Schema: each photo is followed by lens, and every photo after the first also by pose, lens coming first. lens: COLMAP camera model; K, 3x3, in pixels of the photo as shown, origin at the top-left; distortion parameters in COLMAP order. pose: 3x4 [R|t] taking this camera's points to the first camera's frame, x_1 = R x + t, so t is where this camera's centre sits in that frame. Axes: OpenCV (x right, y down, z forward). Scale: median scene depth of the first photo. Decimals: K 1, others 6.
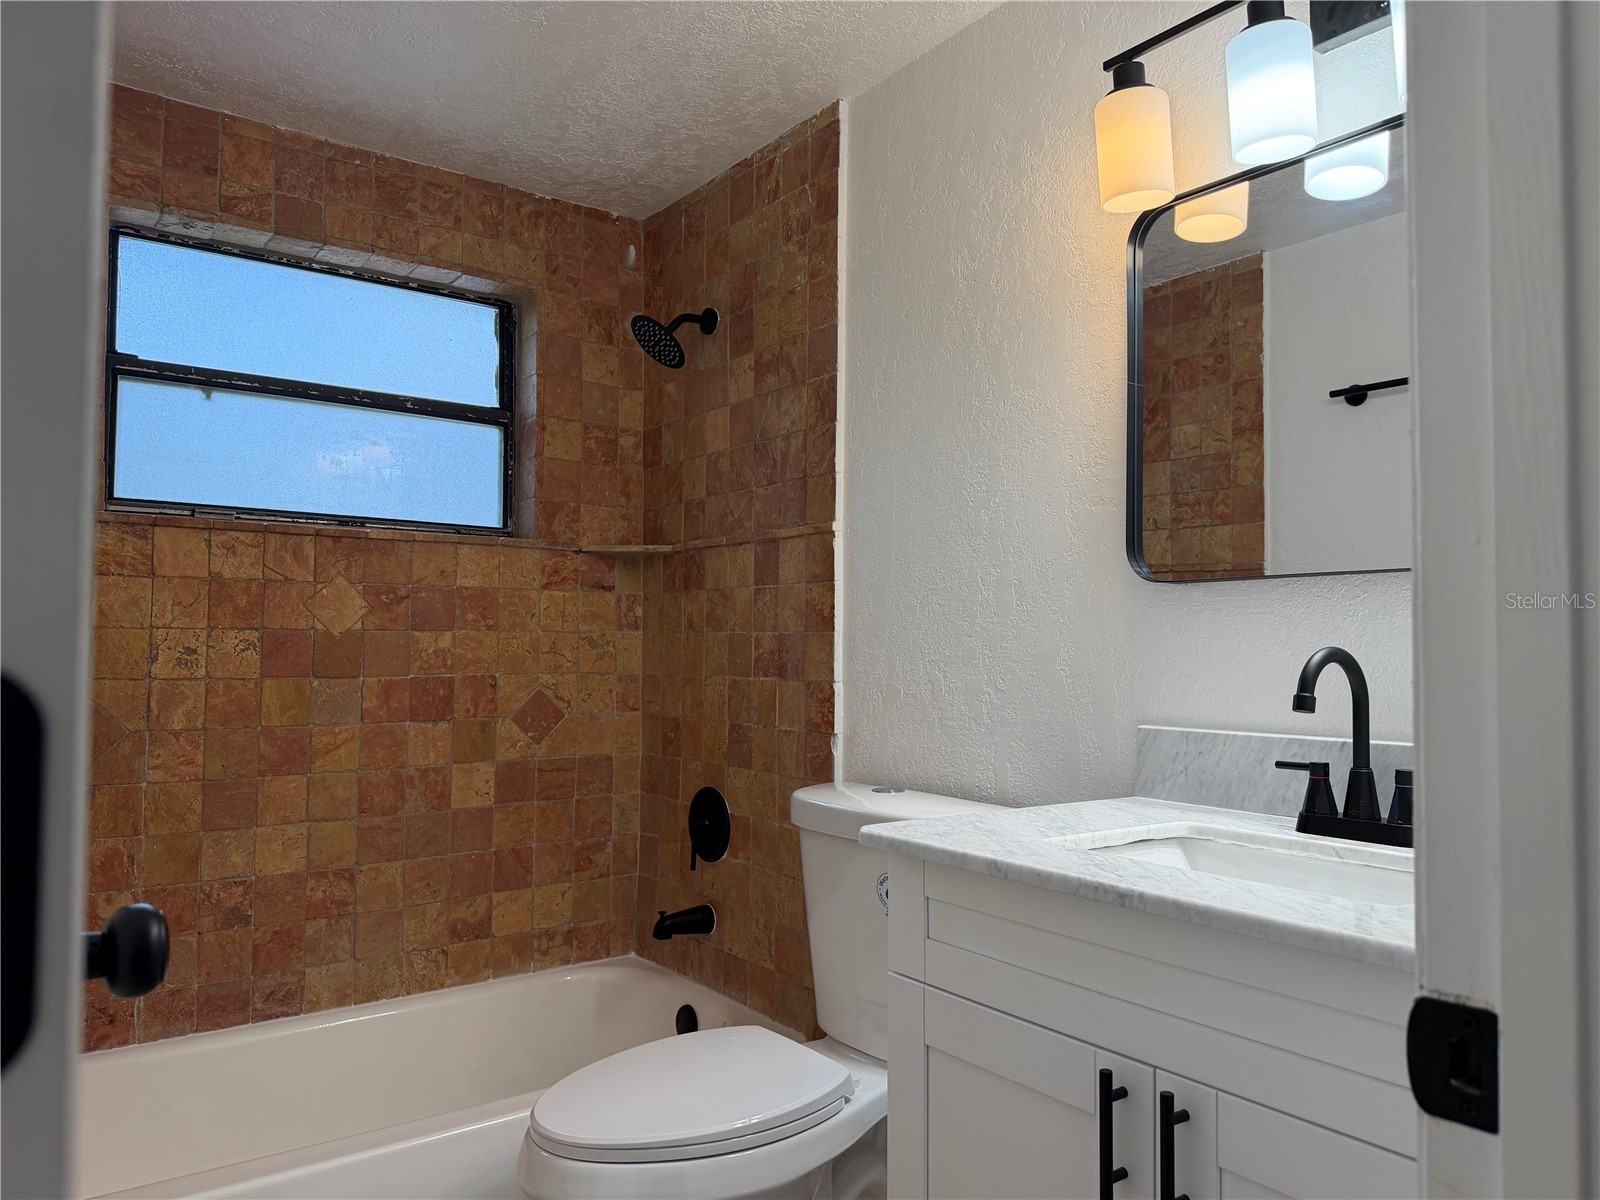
lens RADIAL K [[1113.8, 0, 795.8], [0, 1113.8, 609.4], [0, 0, 1]] dist [0.017419, -0.013863]
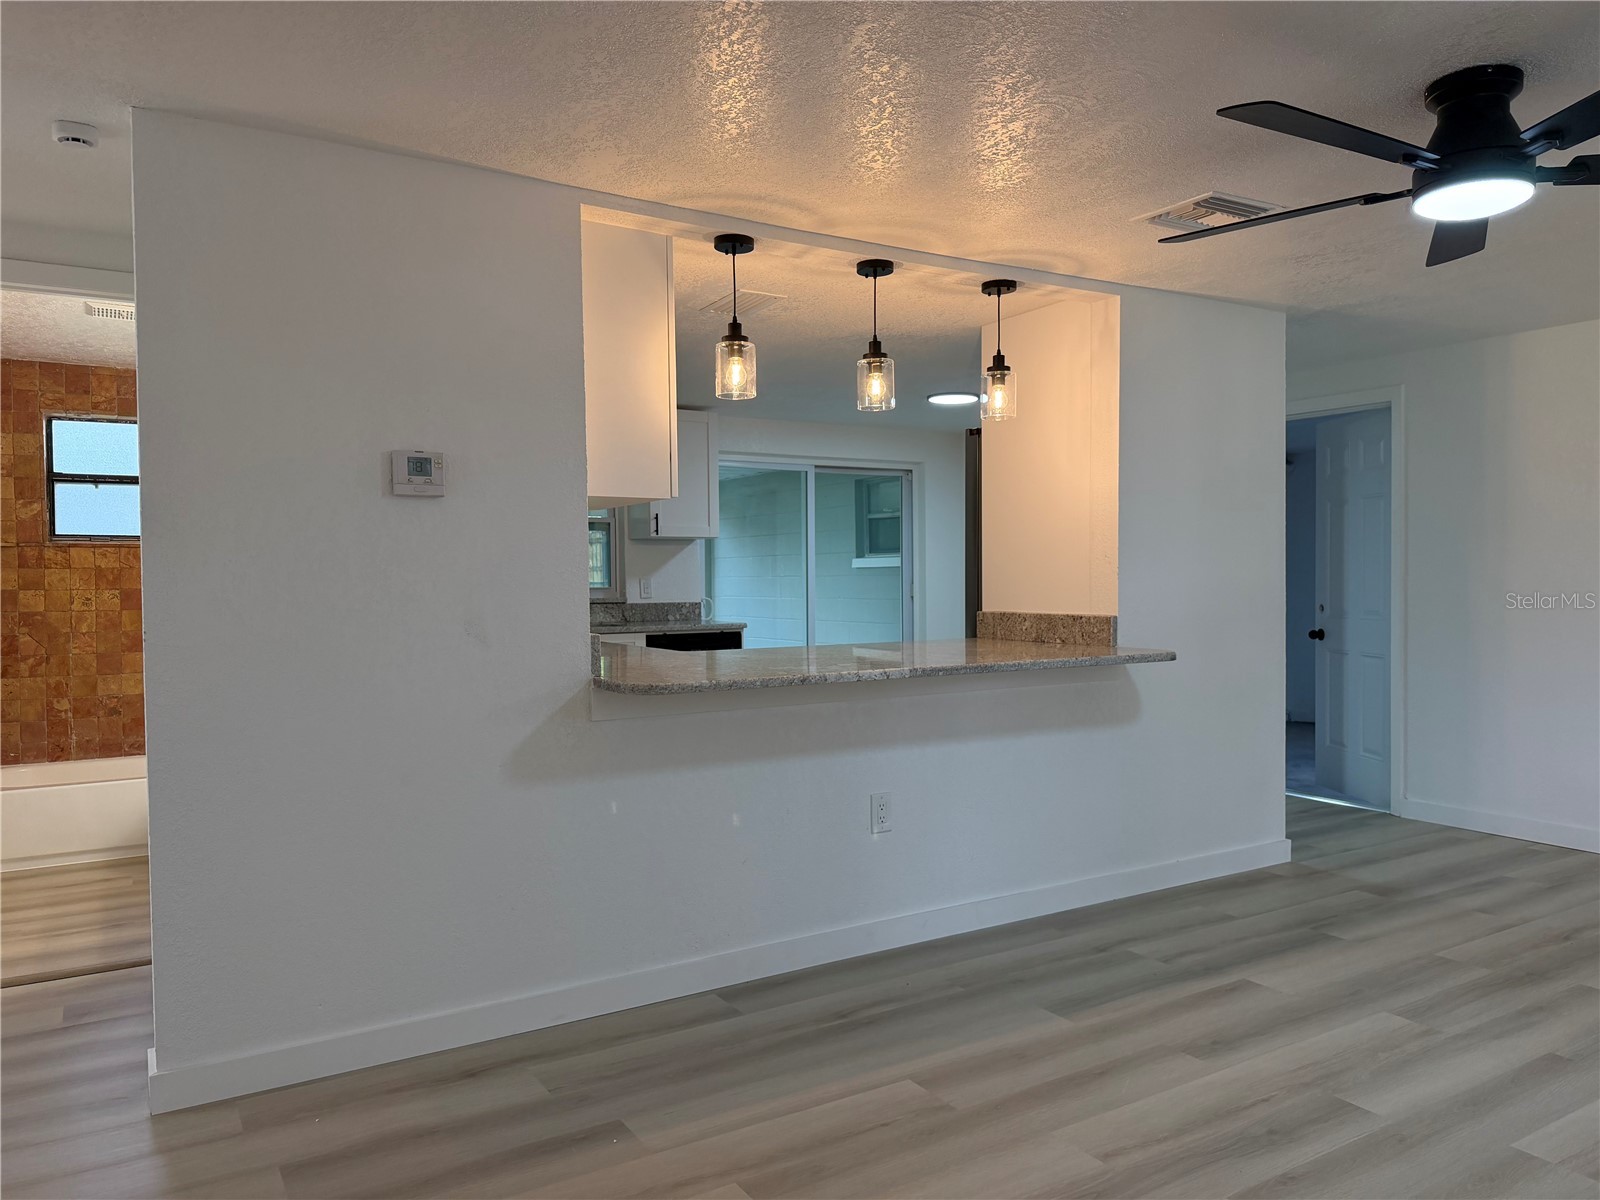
lens RADIAL K [[1113.8, 0, 804.0], [0, 1113.8, 611.2], [0, 0, 1]] dist [0.017419, -0.013863]
pose [[0.995944, -0.013897, -0.088897, 1.153276], [0.019030, 0.998184, 0.057160, -0.042835], [0.087941, -0.058620, 0.994399, -1.198243]]
